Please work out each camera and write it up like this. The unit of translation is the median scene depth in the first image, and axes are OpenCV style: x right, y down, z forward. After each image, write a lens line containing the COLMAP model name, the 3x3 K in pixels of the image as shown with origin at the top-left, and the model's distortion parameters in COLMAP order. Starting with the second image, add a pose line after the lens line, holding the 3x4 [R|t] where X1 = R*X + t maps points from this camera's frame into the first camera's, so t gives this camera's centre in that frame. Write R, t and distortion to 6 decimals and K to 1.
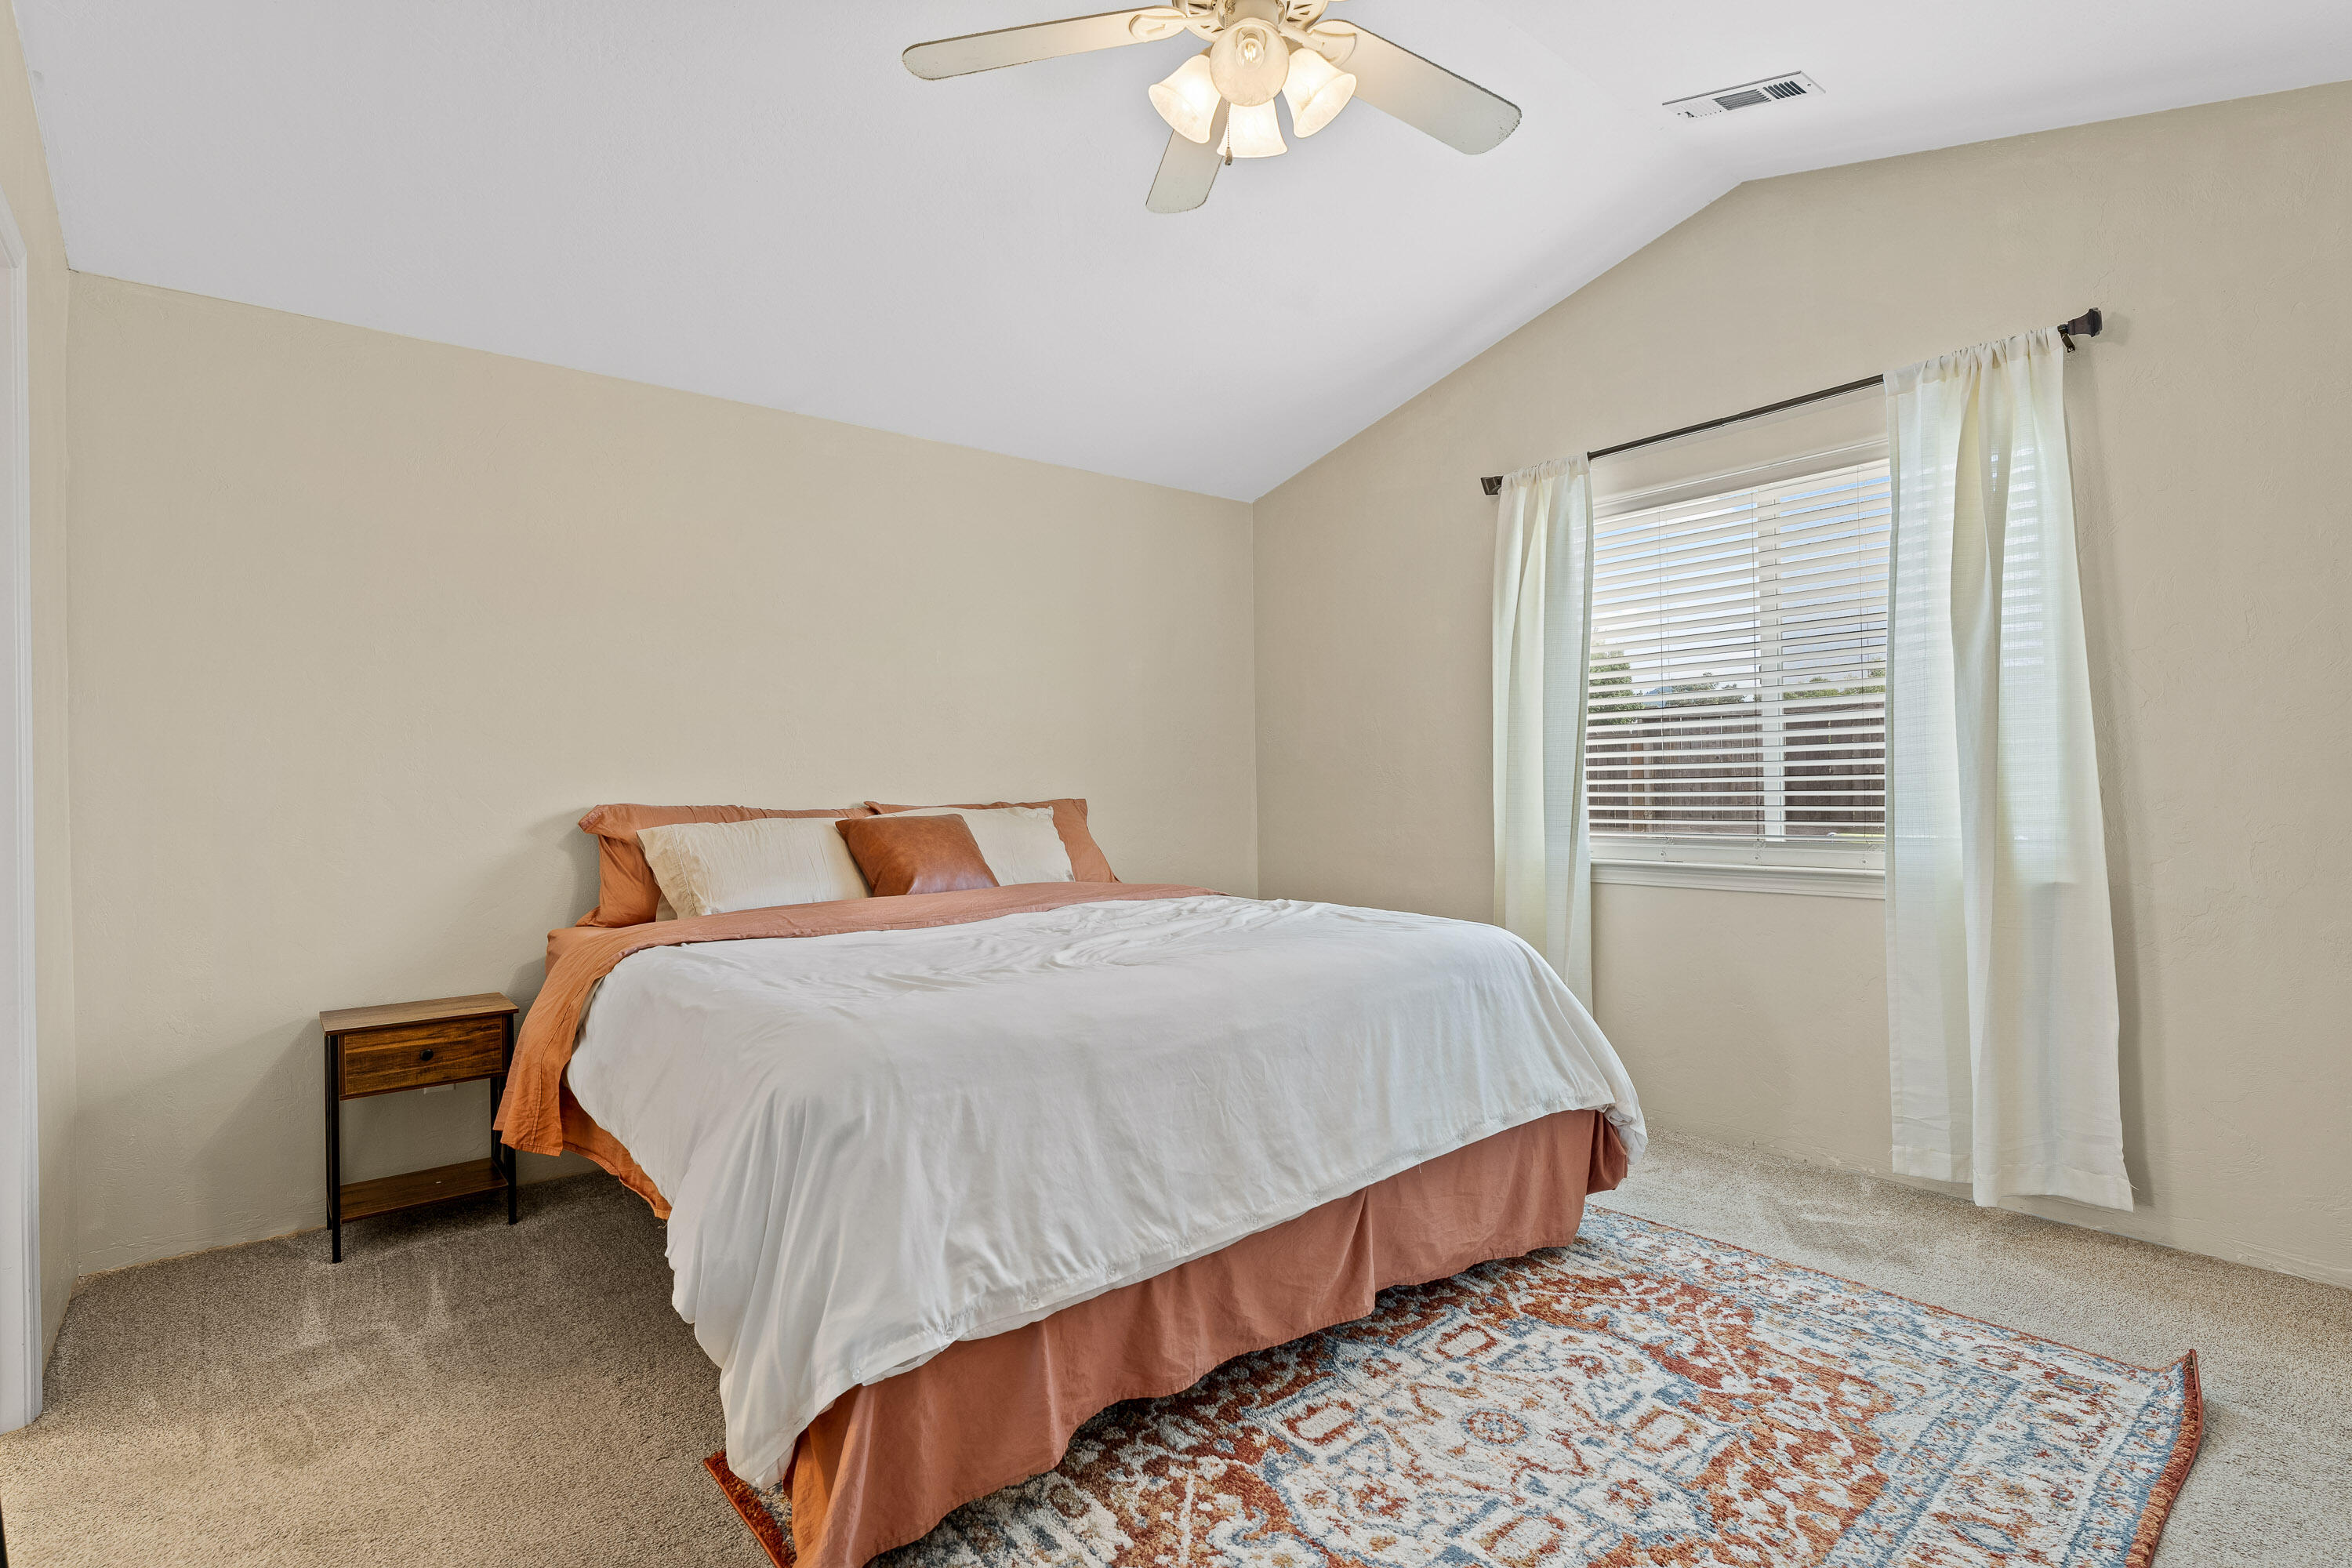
lens RADIAL K [[1163.2, 0, 1172.6], [0, 1163.2, 788.9], [0, 0, 1]] dist [-0.004088, 0.000220]
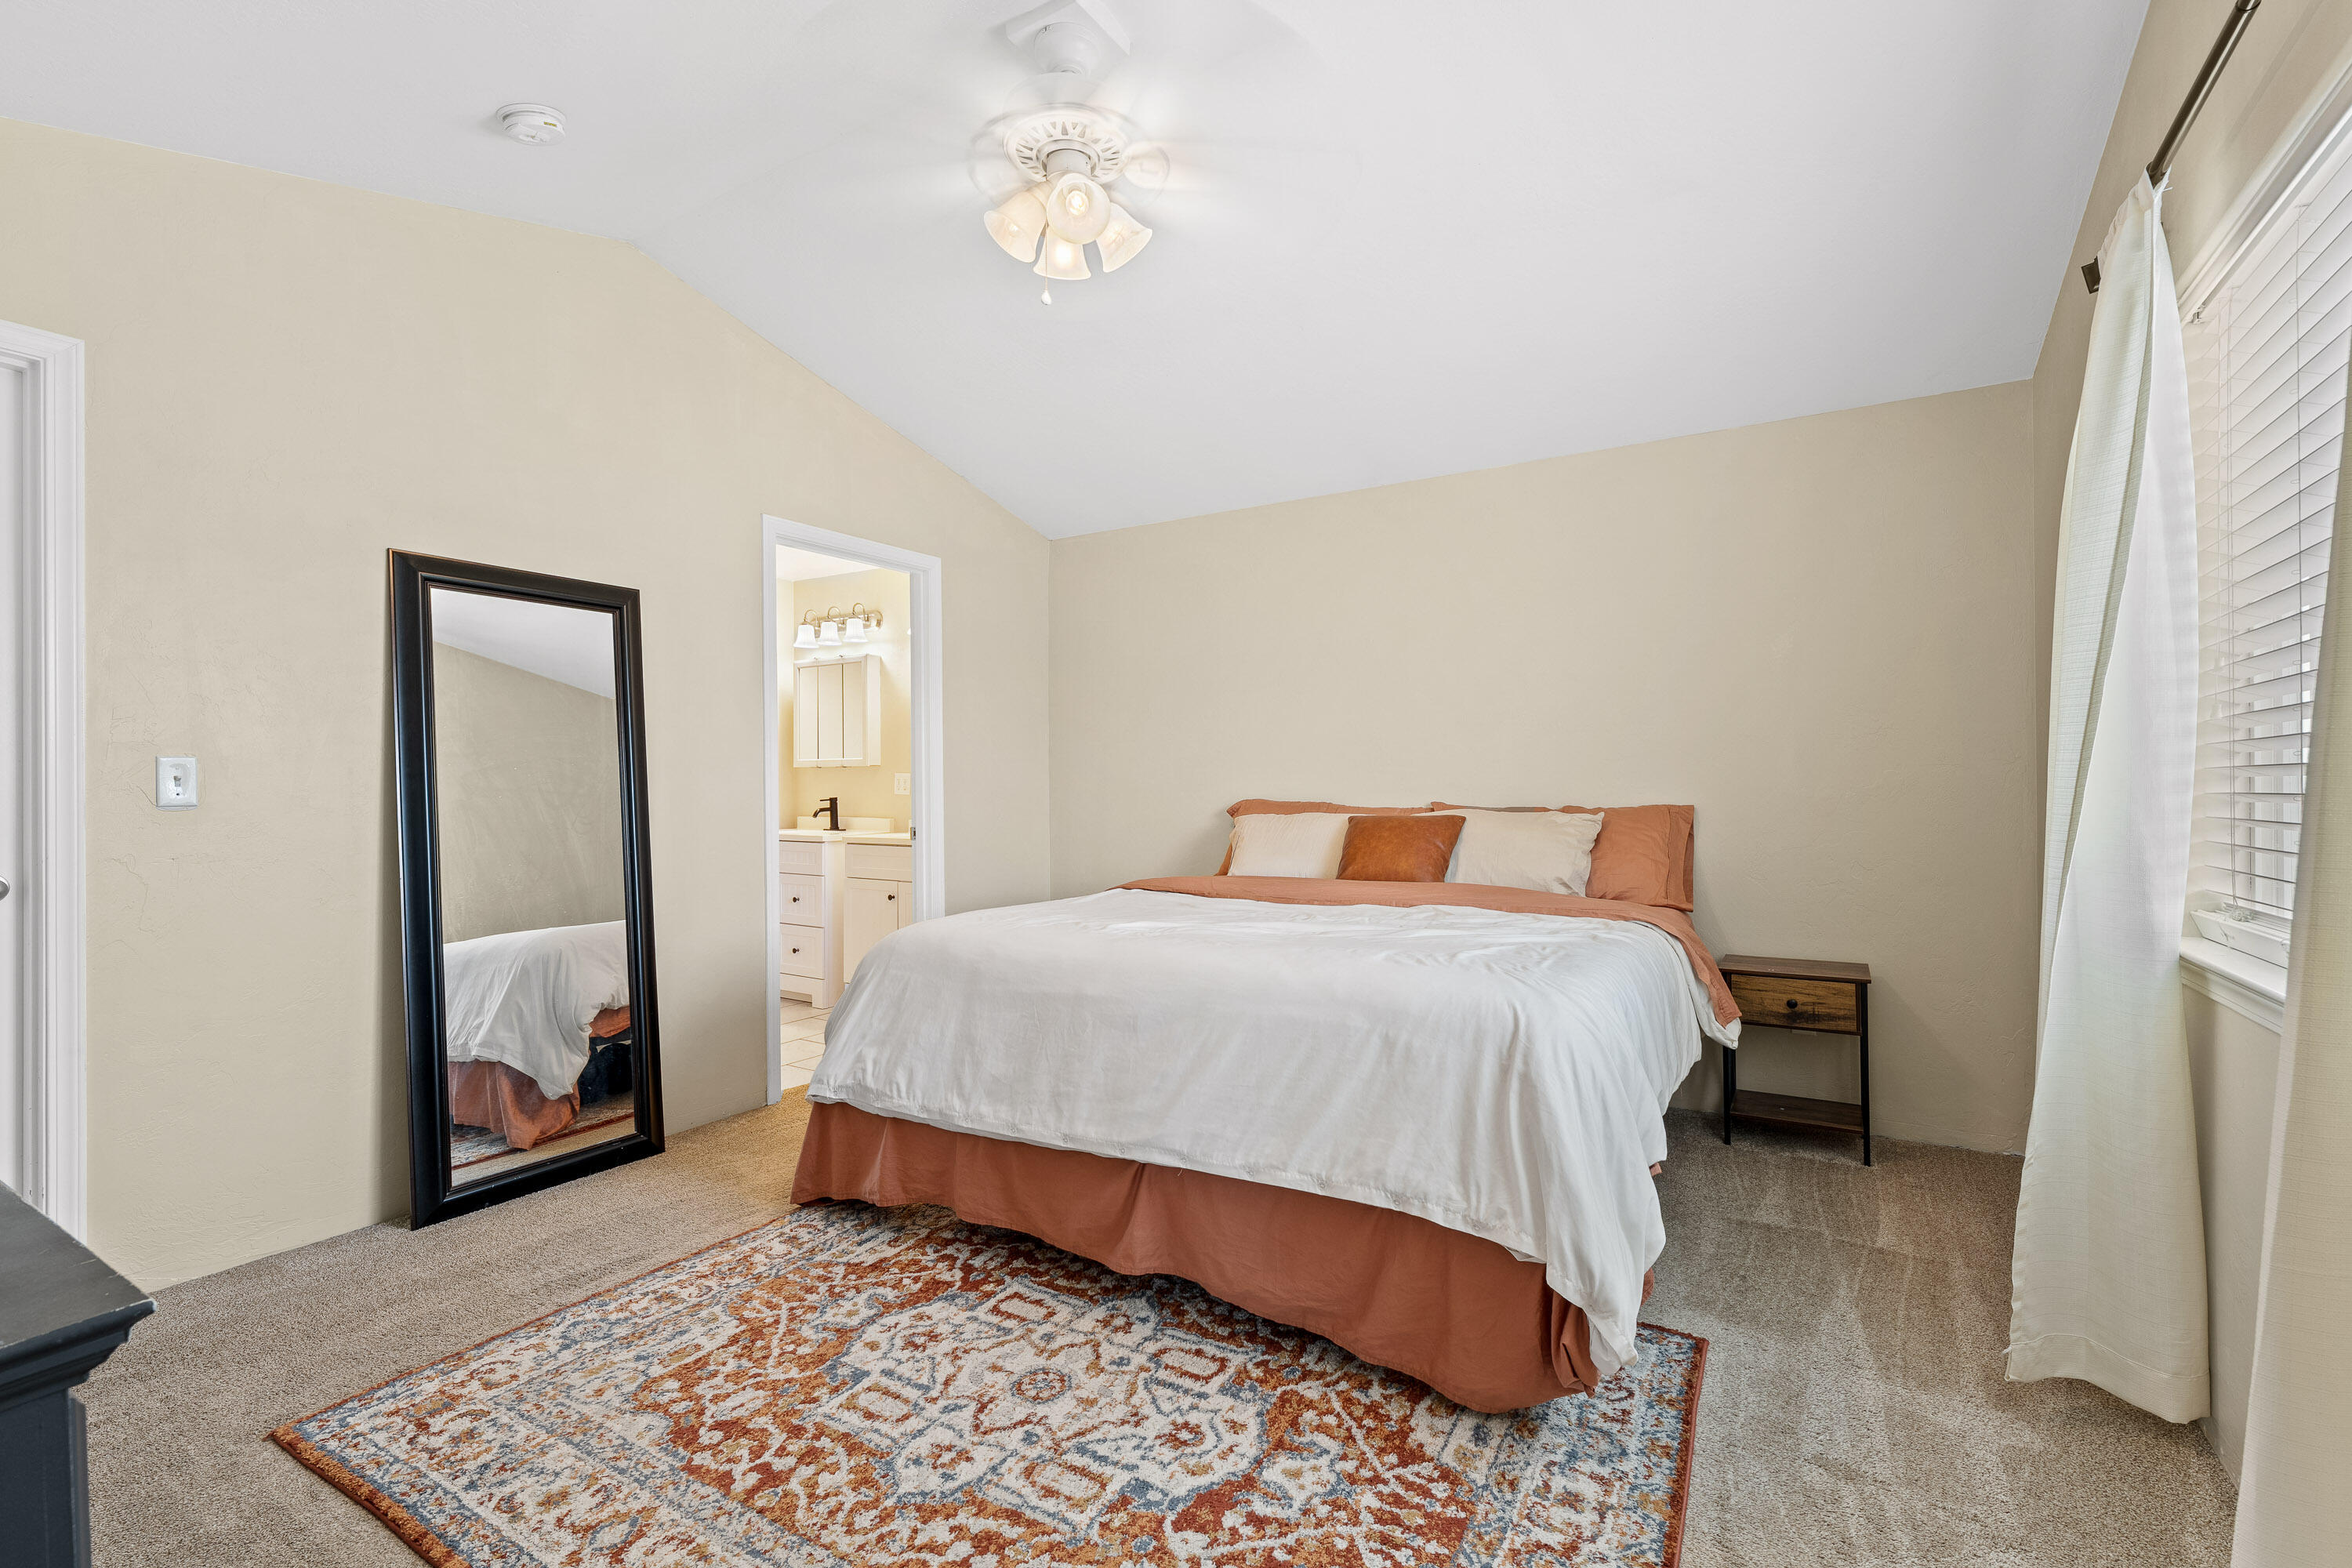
lens RADIAL K [[1057.2, 0, 1173.2], [0, 1057.2, 771.1], [0, 0, 1]] dist [-0.002555, -0.000282]
pose [[0.306709, 0.000166, -0.951803, 1.182742], [-0.006334, 0.999978, -0.001867, -0.029216], [0.951782, 0.006602, 0.306703, 0.753792]]
